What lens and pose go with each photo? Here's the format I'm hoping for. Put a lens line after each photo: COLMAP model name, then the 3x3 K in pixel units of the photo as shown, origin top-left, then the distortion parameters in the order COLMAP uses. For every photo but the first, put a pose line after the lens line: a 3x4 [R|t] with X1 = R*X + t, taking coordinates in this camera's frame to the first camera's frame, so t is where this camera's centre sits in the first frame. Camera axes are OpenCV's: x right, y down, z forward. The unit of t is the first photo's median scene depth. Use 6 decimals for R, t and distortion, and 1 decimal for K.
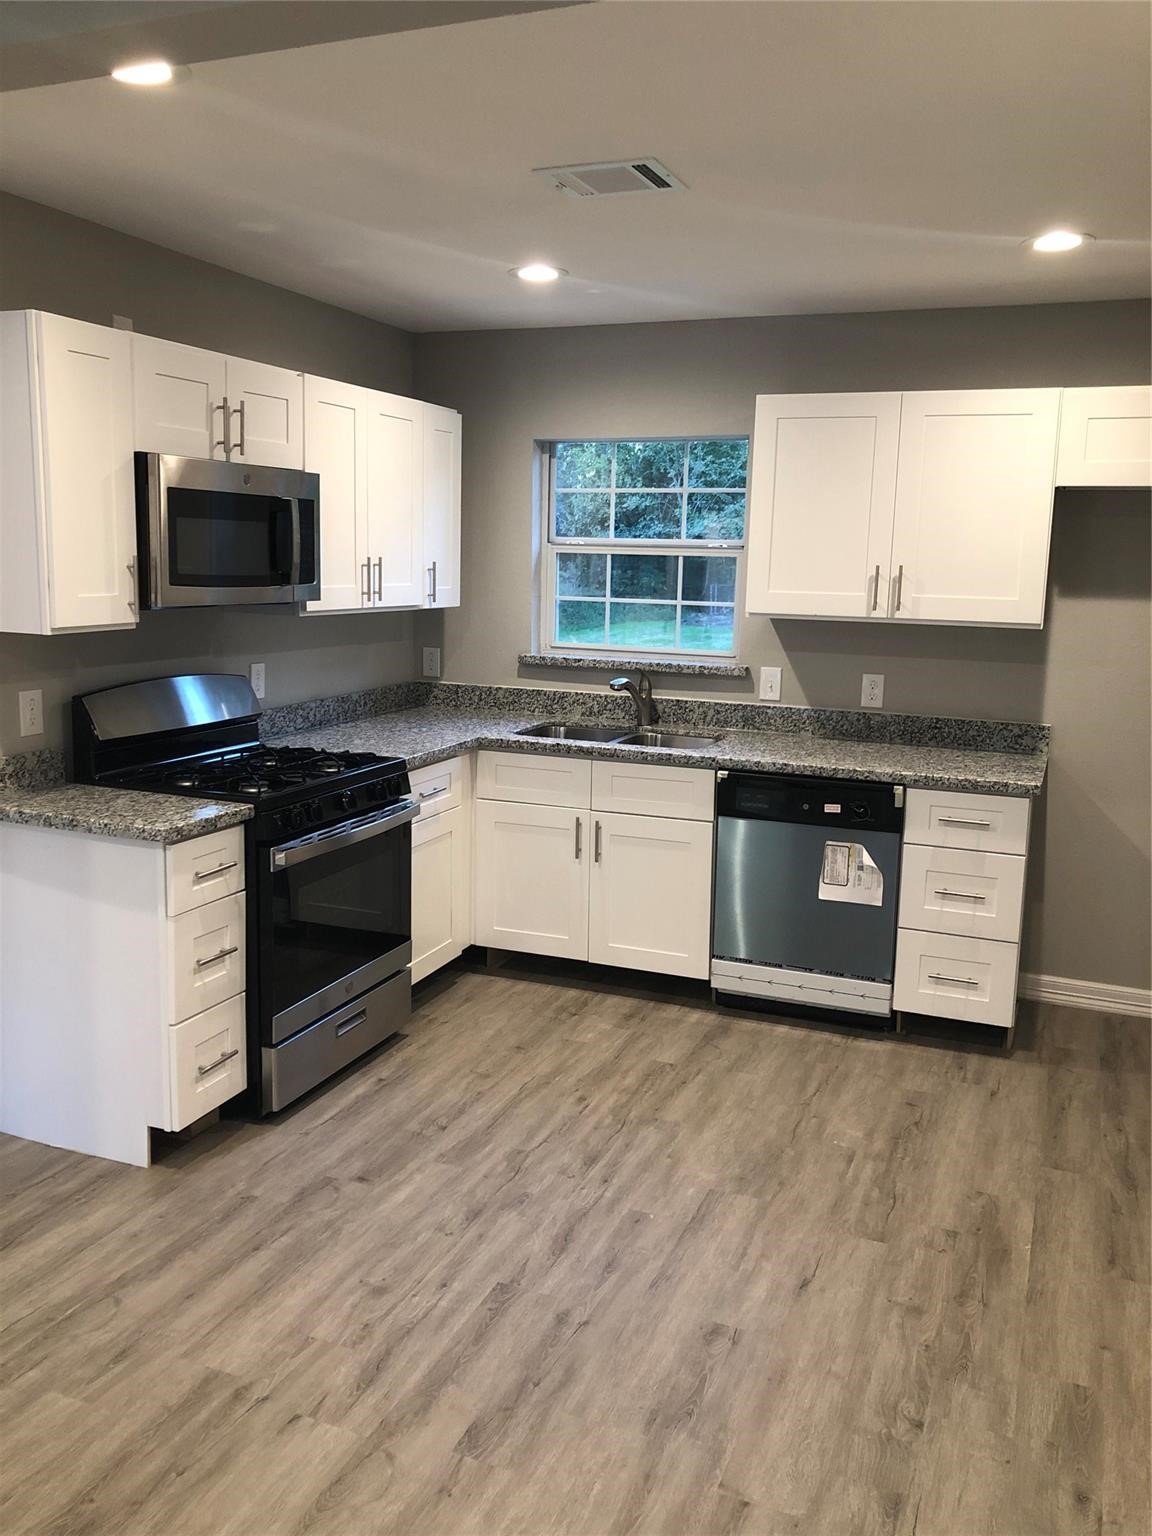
lens RADIAL K [[1288.8, 0, 580.3], [0, 1288.8, 769.1], [0, 0, 1]] dist [0.009108, 0.011481]
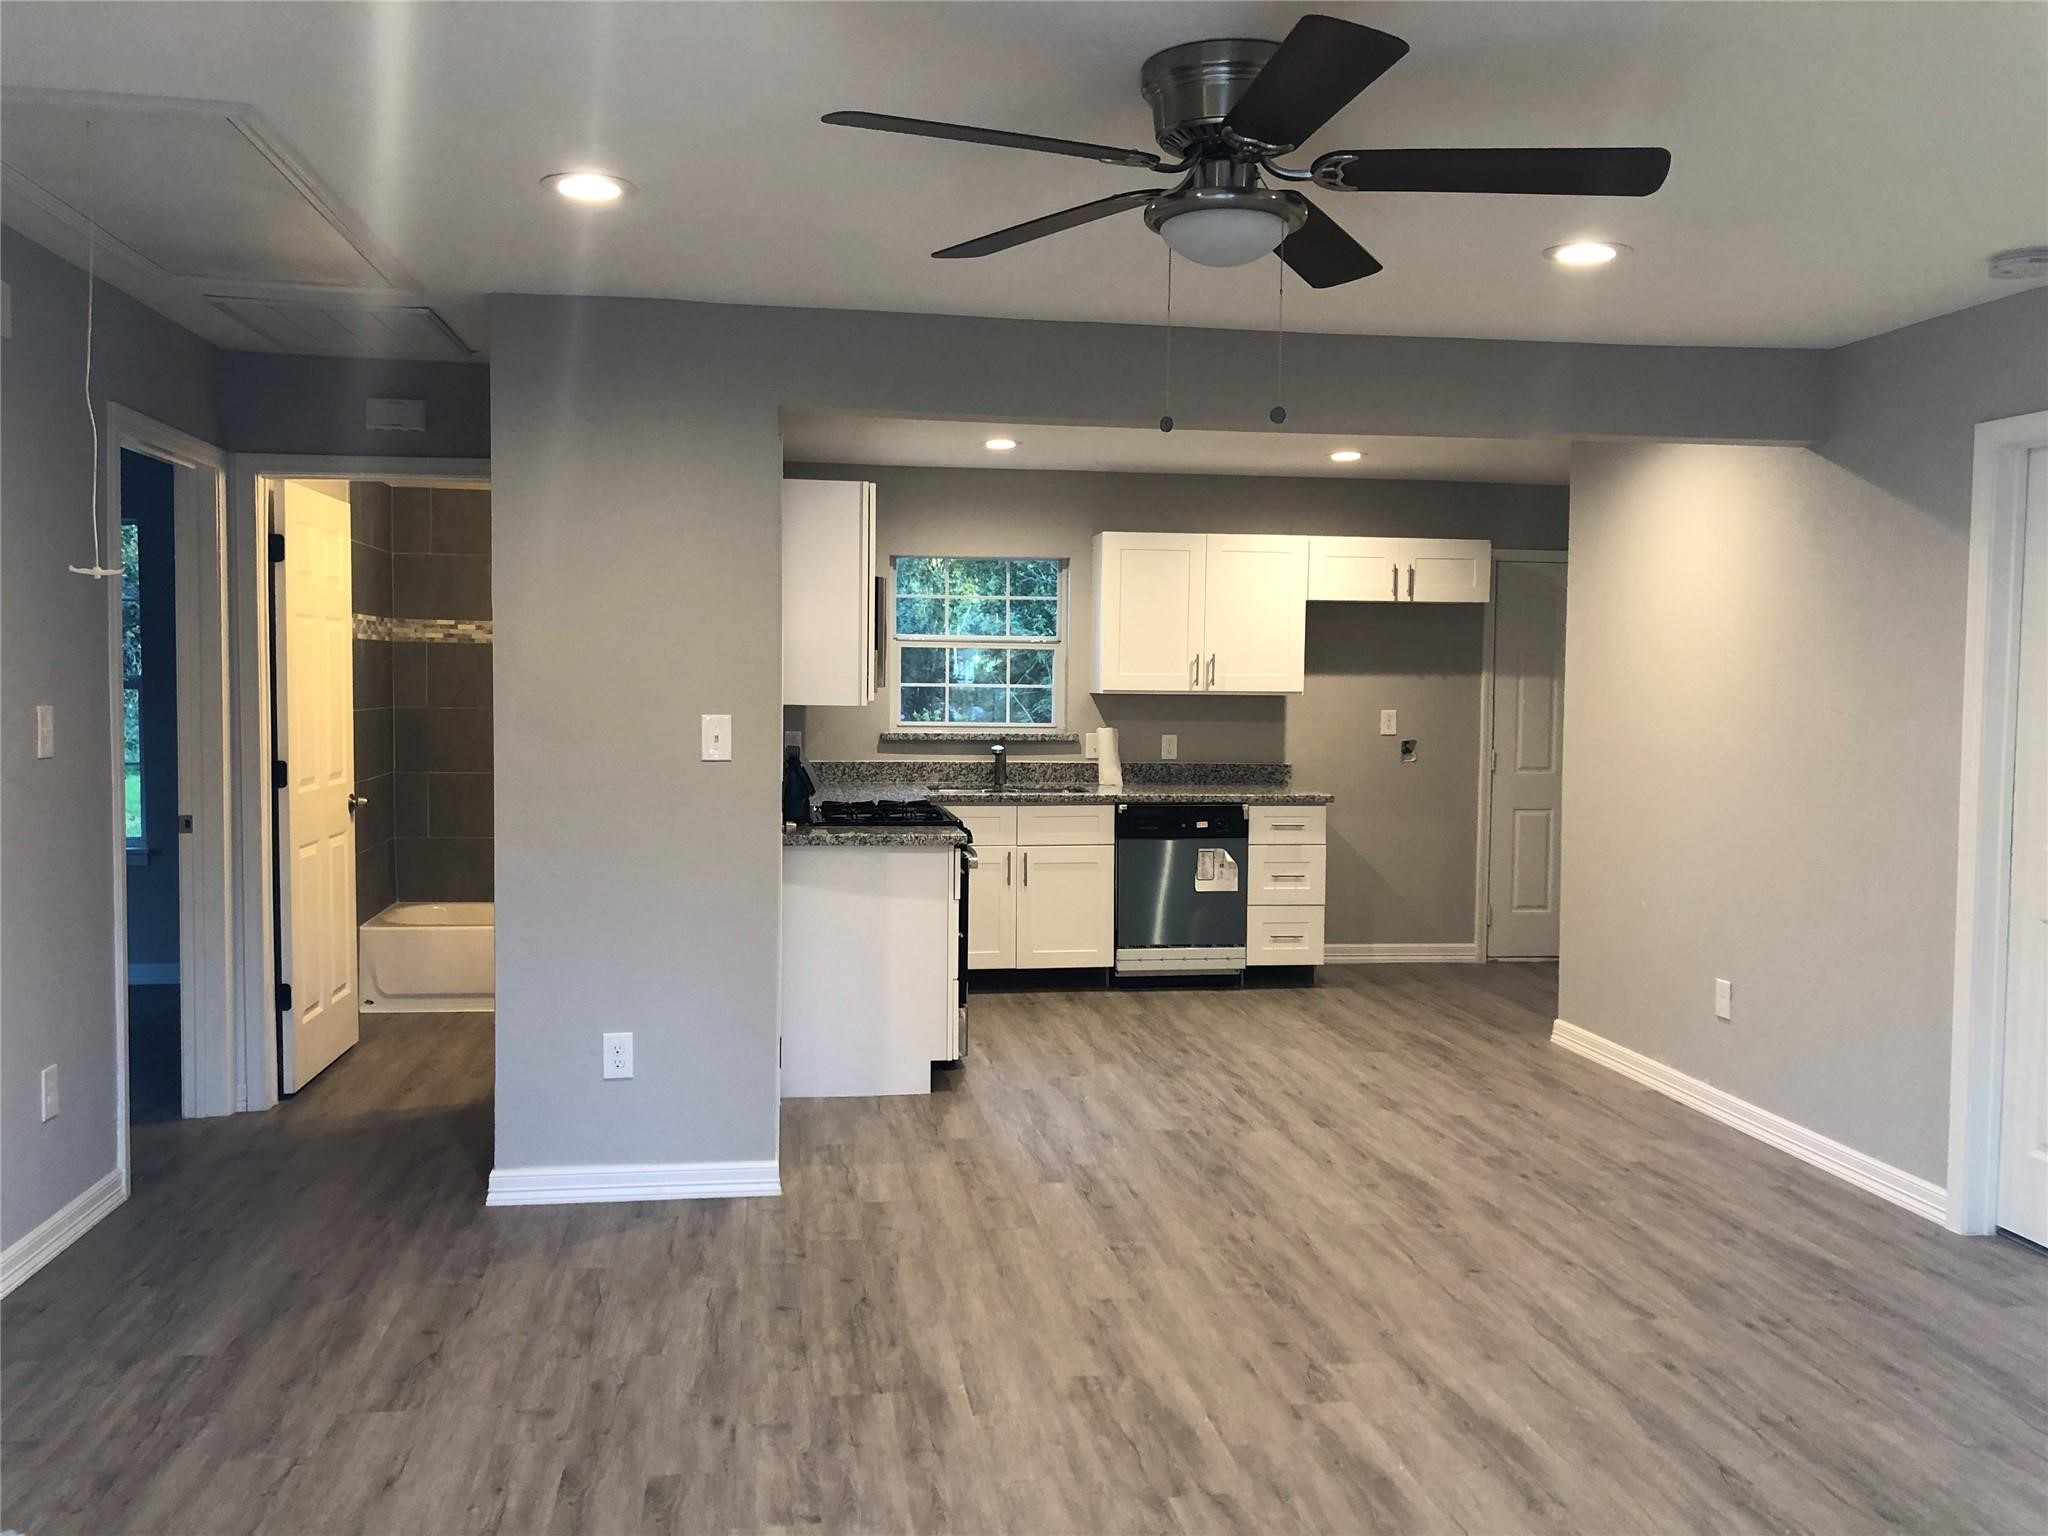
lens RADIAL K [[1718.4, 0, 1016.4], [0, 1718.4, 763.0], [0, 0, 1]] dist [0.009108, 0.011481]
pose [[0.859107, -0.042883, 0.509997, -0.922385], [0.094442, 0.992654, -0.075624, 0.085552], [-0.503007, 0.113135, 0.856846, -0.507116]]
